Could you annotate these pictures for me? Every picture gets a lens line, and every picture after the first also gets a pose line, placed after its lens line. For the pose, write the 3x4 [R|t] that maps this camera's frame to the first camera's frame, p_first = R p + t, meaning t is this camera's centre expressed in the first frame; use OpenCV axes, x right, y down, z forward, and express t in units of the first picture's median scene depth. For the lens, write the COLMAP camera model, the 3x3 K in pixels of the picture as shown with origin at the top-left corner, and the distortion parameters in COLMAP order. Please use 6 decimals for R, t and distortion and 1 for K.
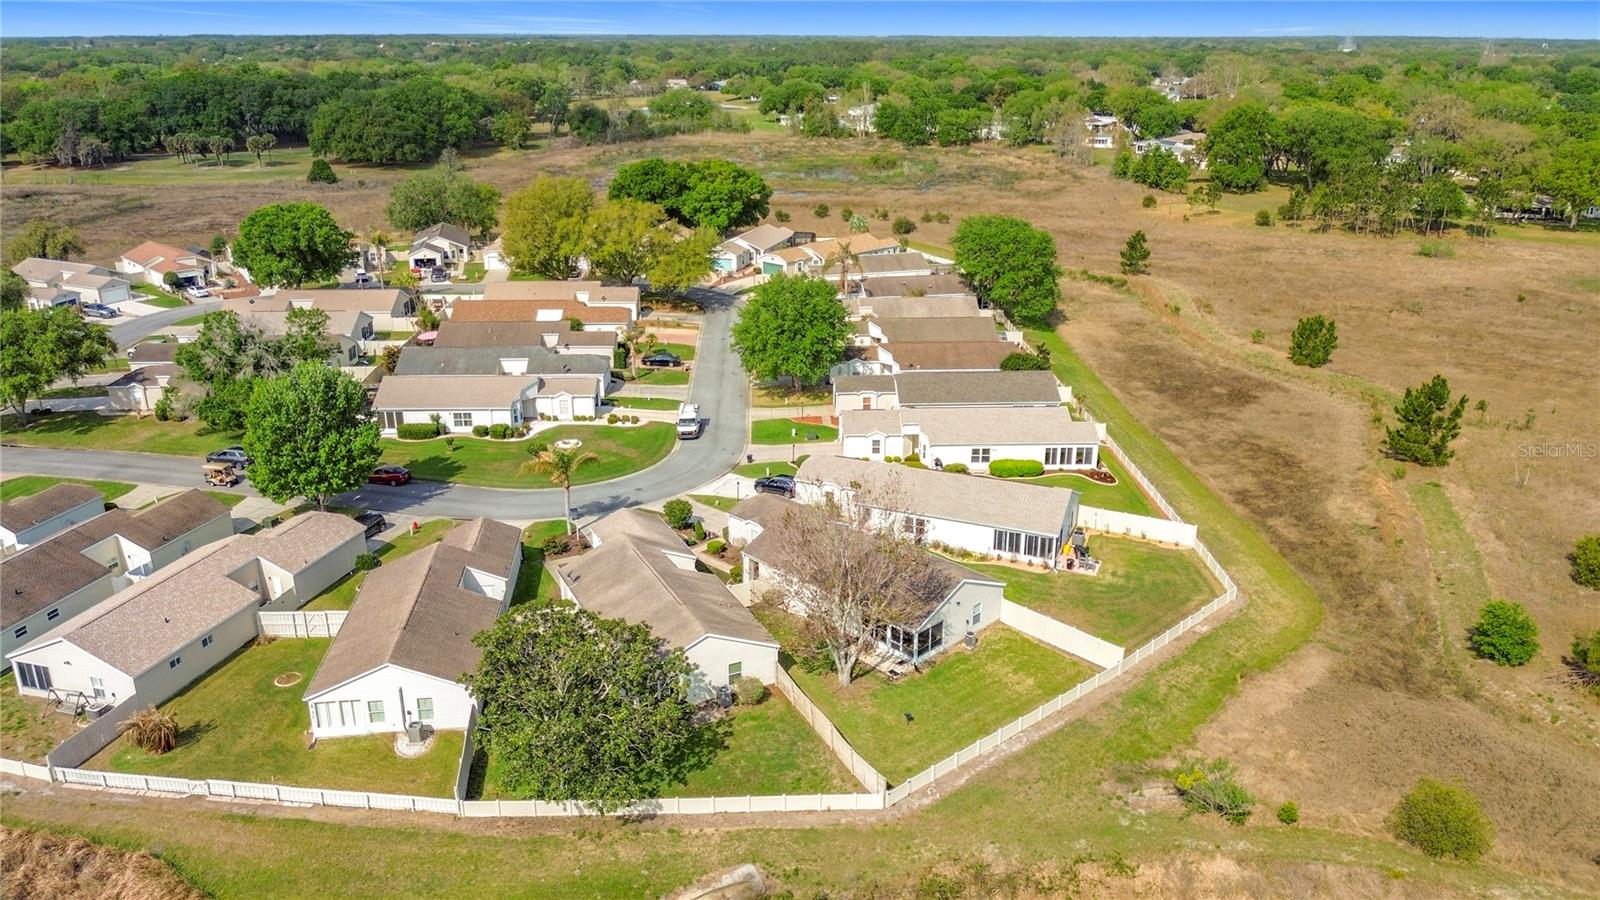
lens RADIAL K [[1160.9, 0, 800.0], [0, 1160.9, 450.0], [0, 0, 1]] dist [0.043364, -0.091382]
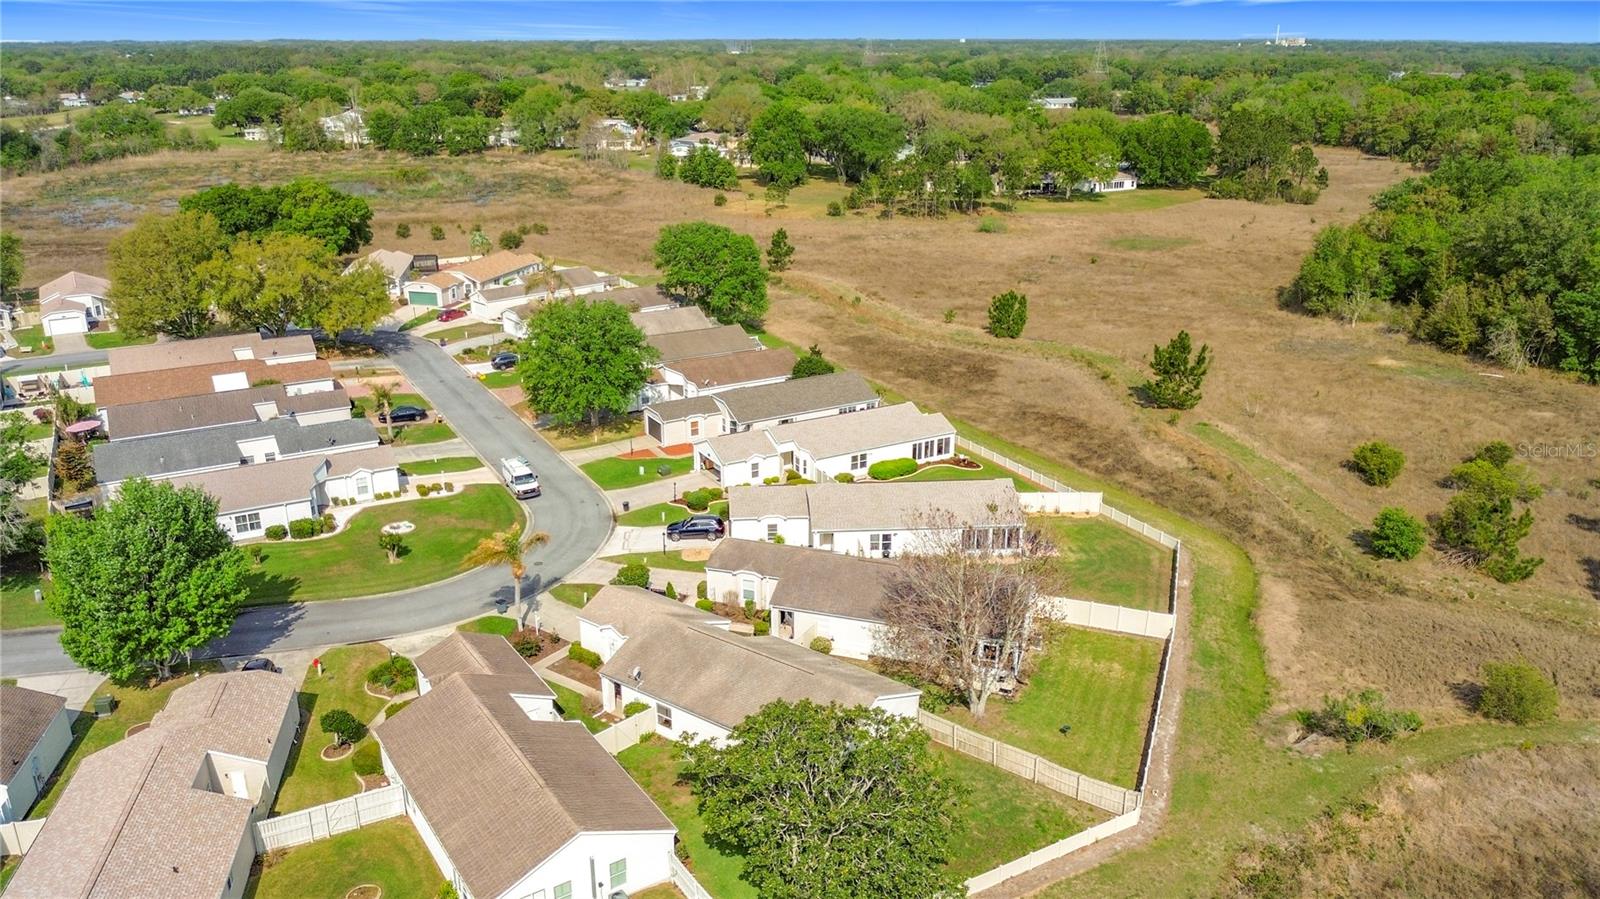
lens RADIAL K [[1160.9, 0, 800.0], [0, 1160.9, 449.5], [0, 0, 1]] dist [0.043364, -0.091382]
pose [[0.886704, -0.155412, 0.435434, -0.225595], [0.156778, 0.987081, 0.033046, -0.032598], [-0.434944, 0.038965, 0.899614, 0.090965]]
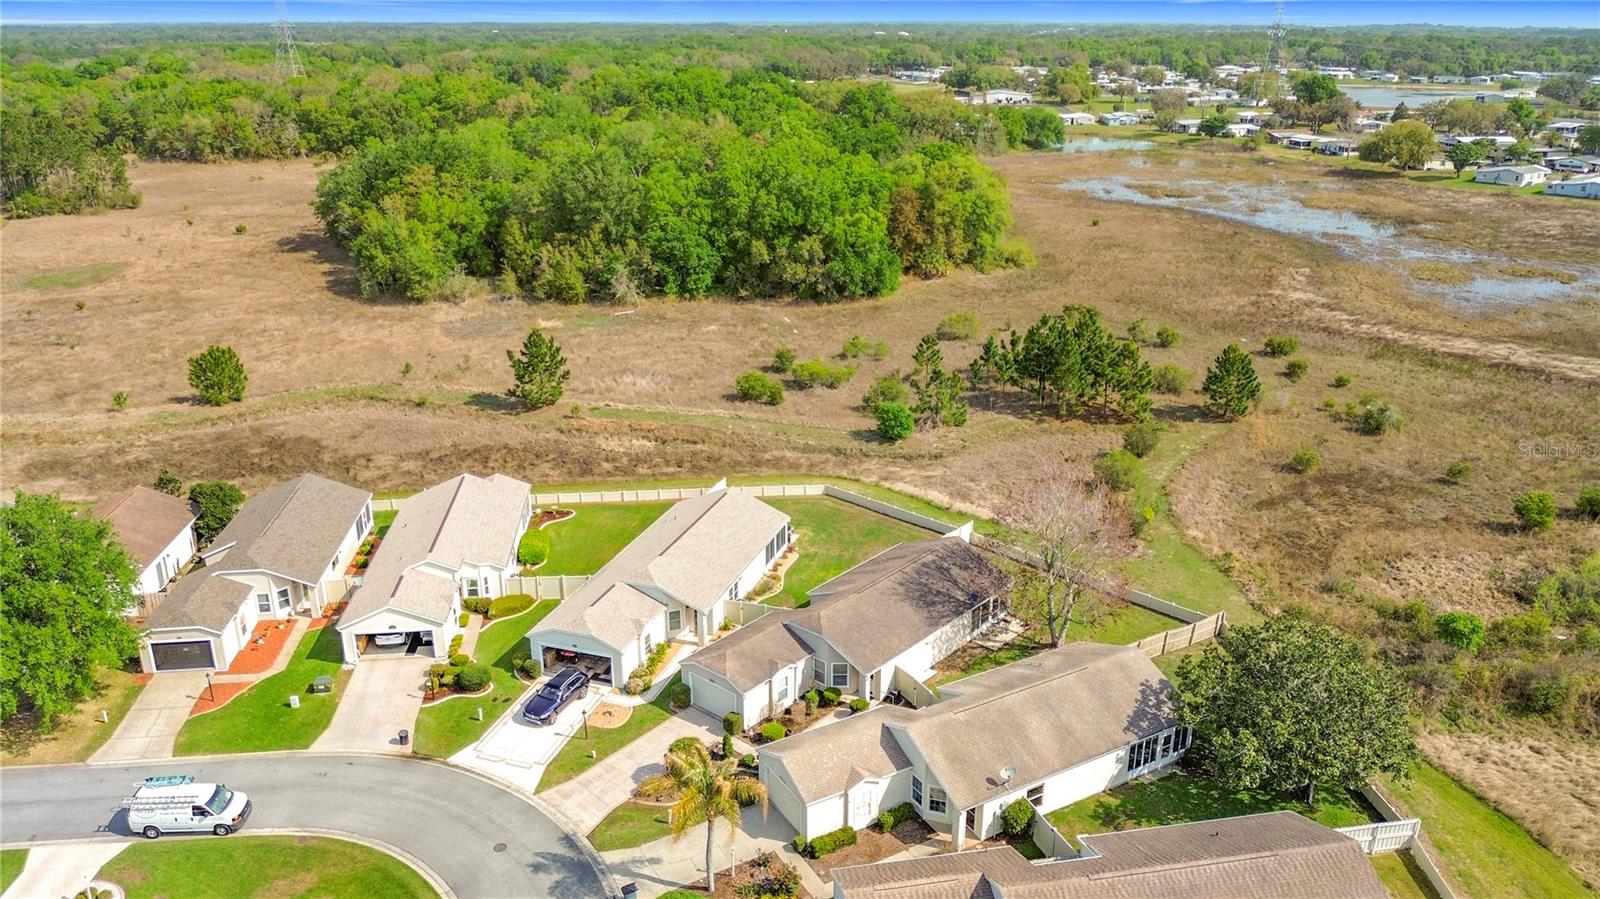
lens RADIAL K [[1160.9, 0, 800.0], [0, 1160.9, 449.5], [0, 0, 1]] dist [0.043364, -0.091382]
pose [[-0.069123, -0.346368, 0.935549, -0.418918], [0.335584, 0.875067, 0.348770, -0.194398], [-0.939471, 0.338064, 0.055748, 0.523667]]
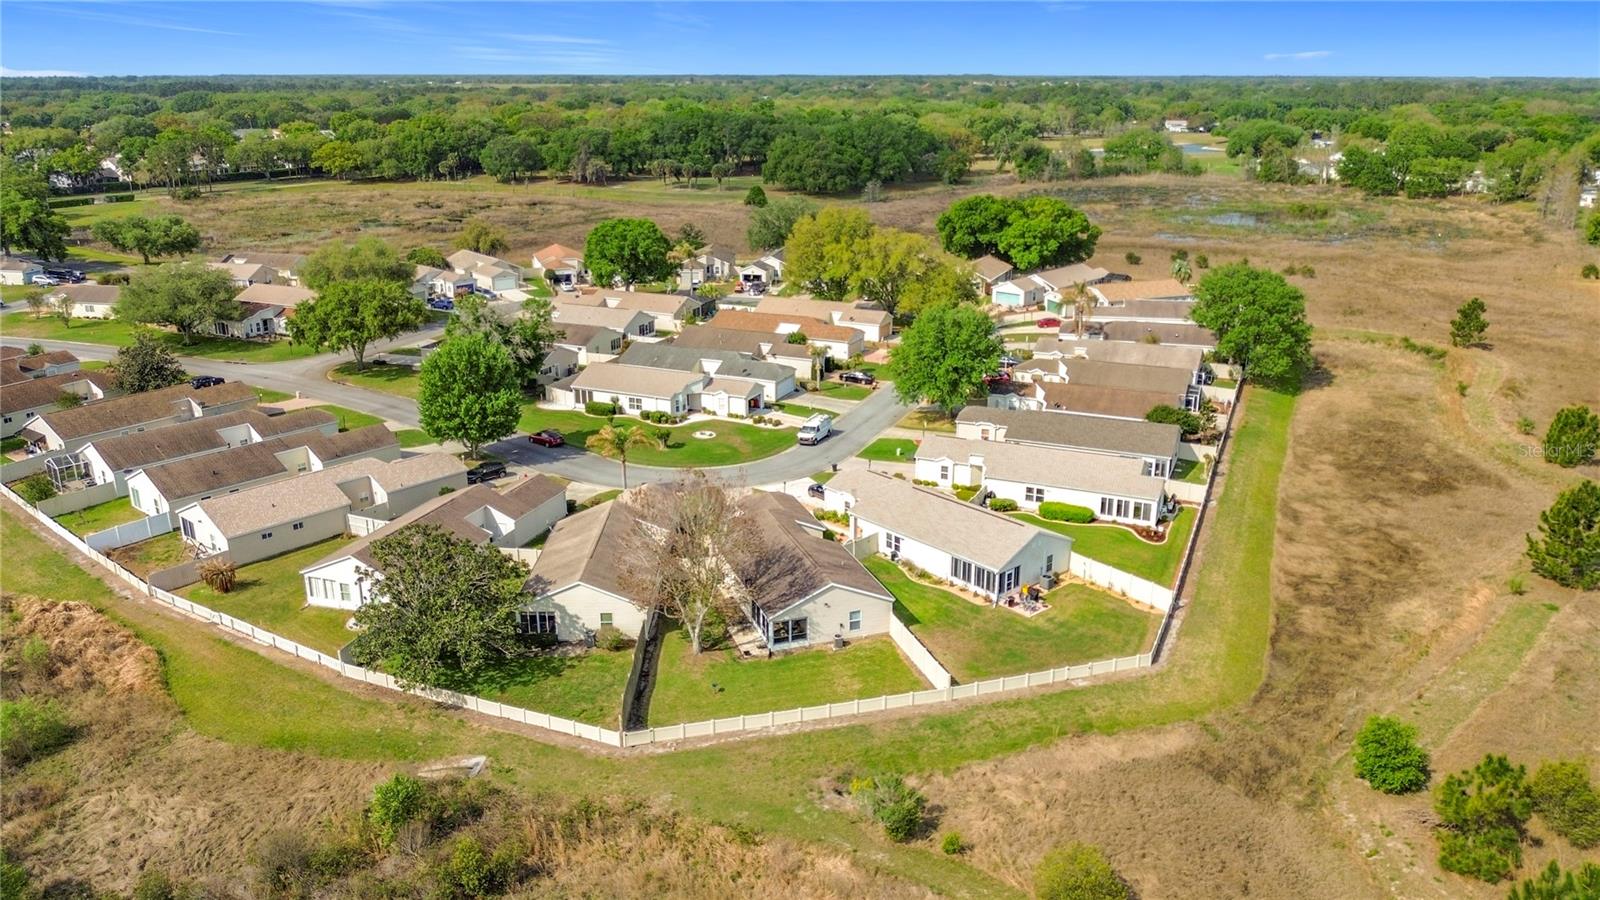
lens RADIAL K [[1160.9, 0, 800.0], [0, 1160.9, 450.0], [0, 0, 1]] dist [0.043364, -0.091382]
pose [[0.901719, 0.131559, -0.411820, 0.268545], [-0.144113, 0.989561, 0.000572, -0.003439], [0.407597, 0.058833, 0.911265, 0.002263]]
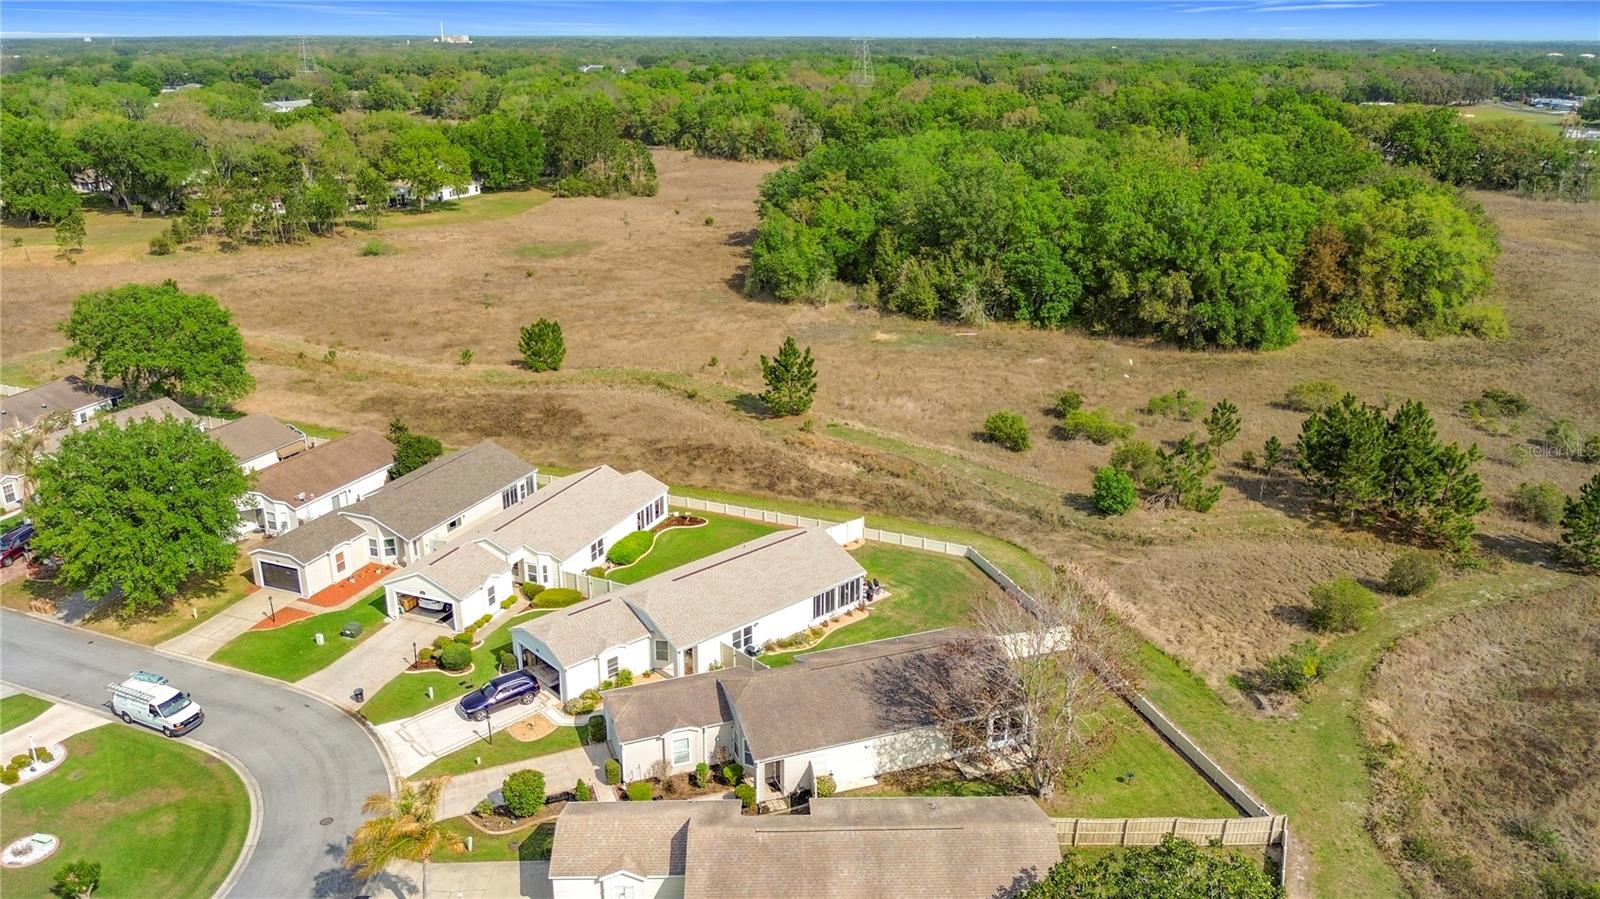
lens RADIAL K [[1160.9, 0, 800.0], [0, 1160.9, 449.5], [0, 0, 1]] dist [0.043364, -0.091382]
pose [[0.417321, -0.304929, 0.856073, -0.330300], [0.304820, 0.934419, 0.184241, -0.119861], [-0.856112, 0.184061, 0.482901, 0.329005]]
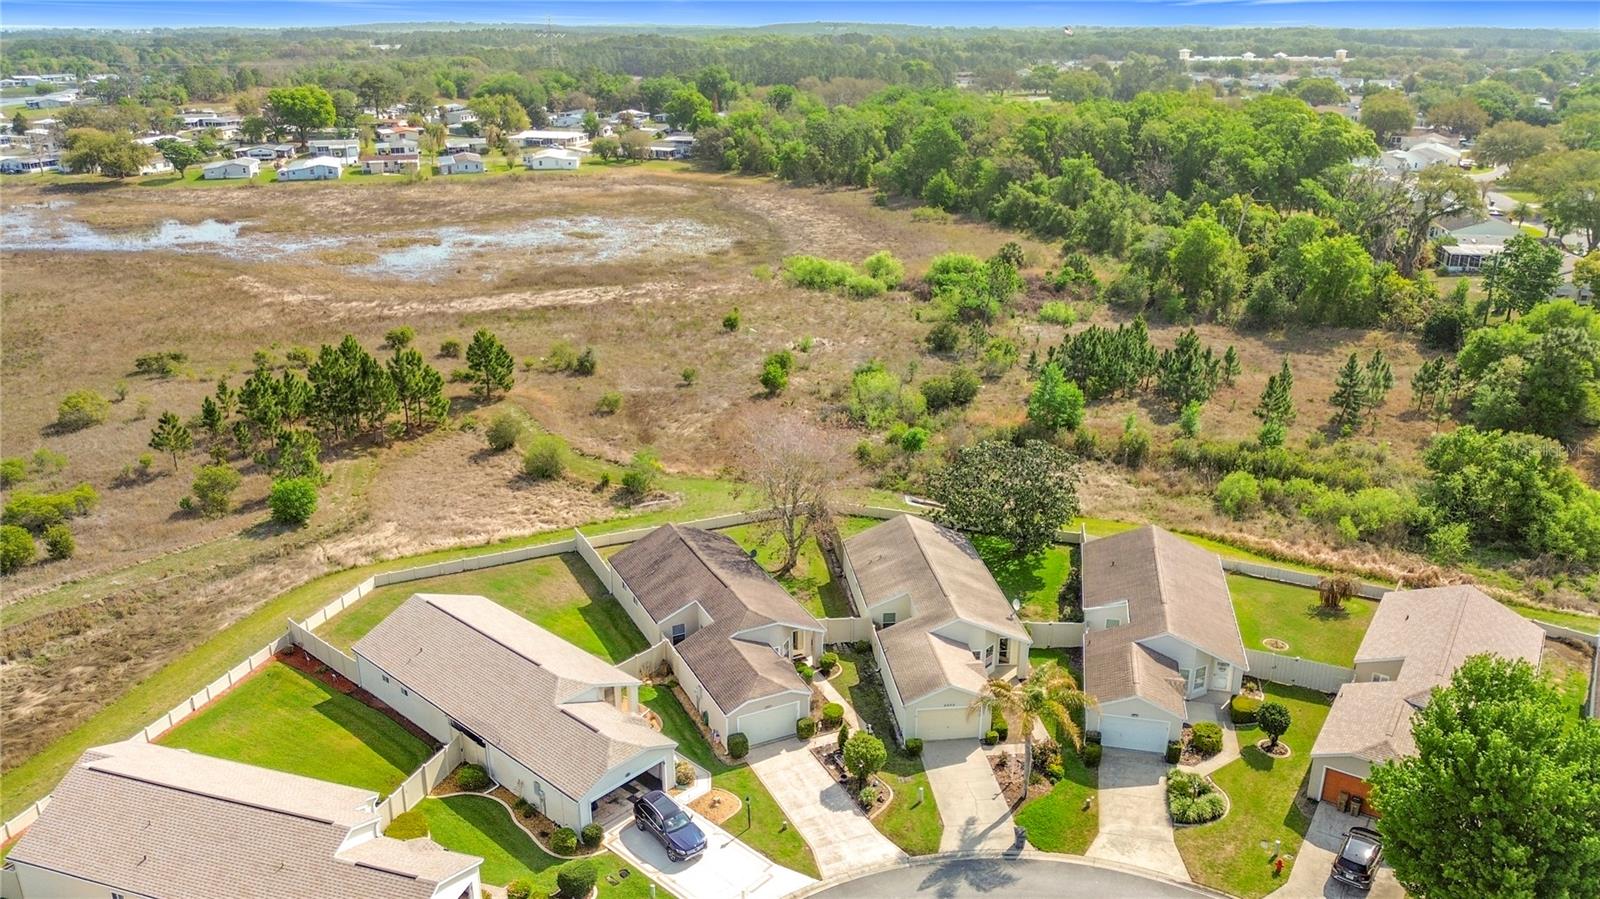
lens RADIAL K [[1184.8, 0, 800.0], [0, 1184.8, 449.5], [0, 0, 1]] dist [0.085850, -0.083596]
pose [[-0.940150, -0.108040, 0.323180, -0.169889], [0.123036, 0.776804, 0.617606, -0.318213], [-0.317774, 0.620405, -0.717020, 0.867664]]
